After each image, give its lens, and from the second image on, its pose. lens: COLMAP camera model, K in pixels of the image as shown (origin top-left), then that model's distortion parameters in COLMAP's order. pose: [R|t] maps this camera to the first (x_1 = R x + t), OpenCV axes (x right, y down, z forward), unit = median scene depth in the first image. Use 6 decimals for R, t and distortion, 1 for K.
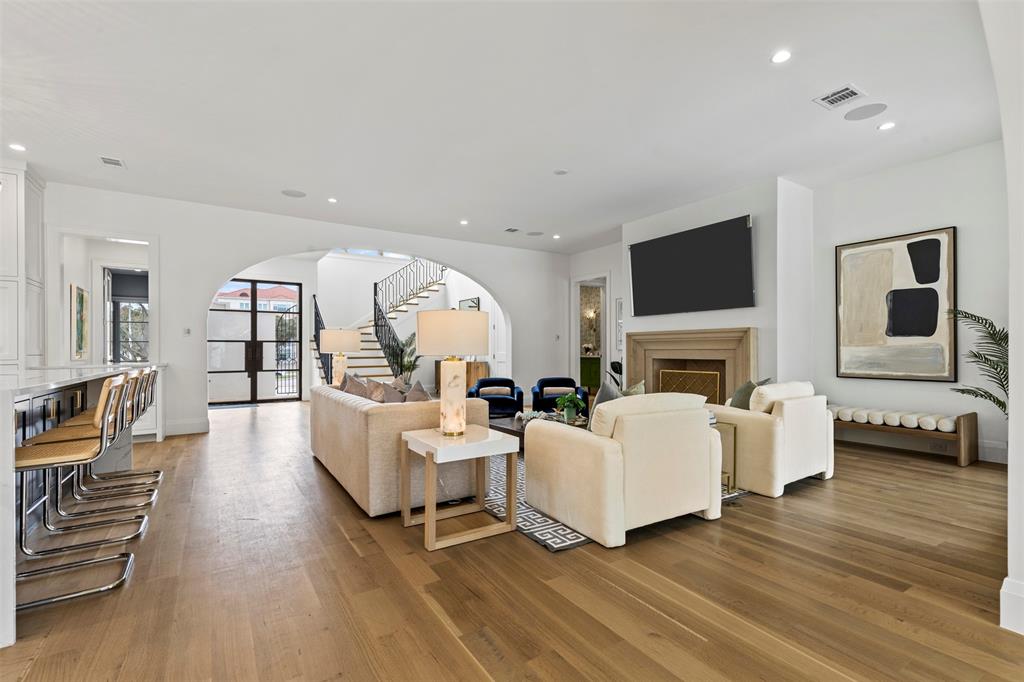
lens RADIAL K [[458.7, 0, 515.3], [0, 458.7, 352.9], [0, 0, 1]] dist [0.003600, 0.000208]
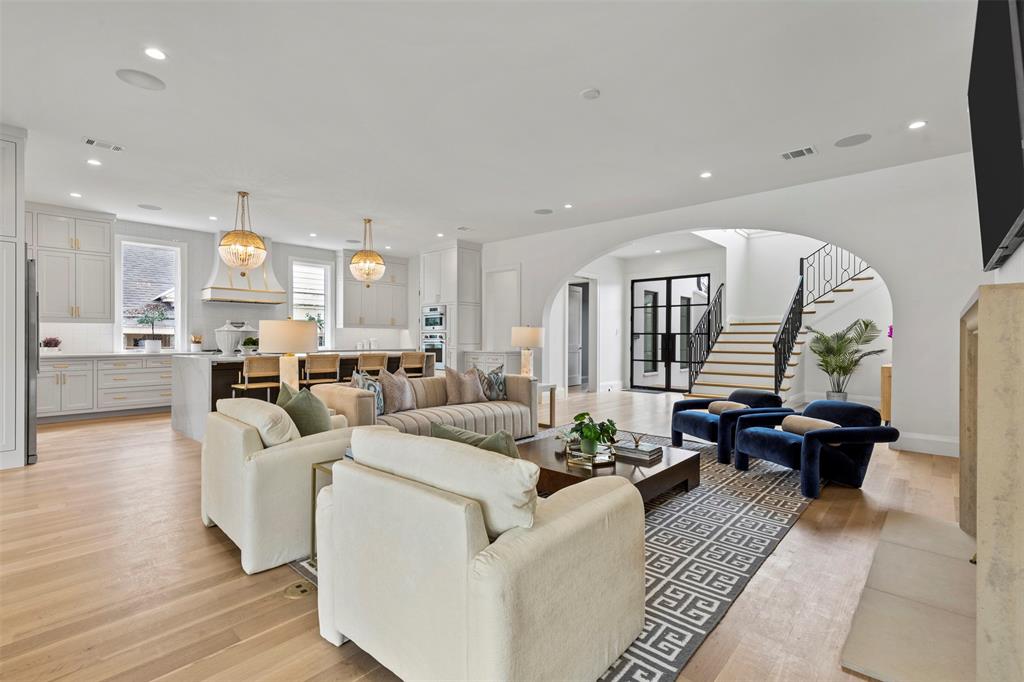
lens RADIAL K [[464.0, 0, 516.5], [0, 464.0, 342.9], [0, 0, 1]] dist [0.005301, -0.000061]
pose [[0.273591, 0.013270, -0.961754, 0.384326], [-0.010154, 0.999889, 0.010907, -0.012046], [0.961792, 0.006781, 0.273696, 0.355497]]
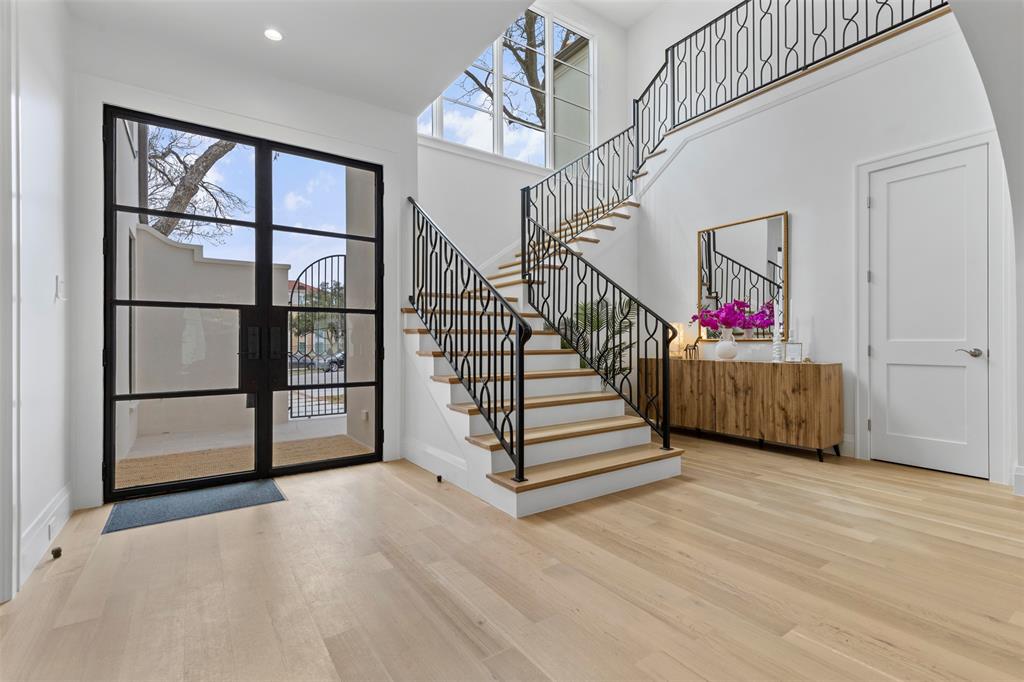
lens RADIAL K [[464.0, 0, 516.5], [0, 464.0, 342.9], [0, 0, 1]] dist [0.005301, -0.000061]
pose [[0.999231, 0.001603, 0.039178, -0.381675], [-0.001486, 0.999994, -0.003014, 0.003431], [-0.039183, 0.002954, 0.999228, 0.620217]]
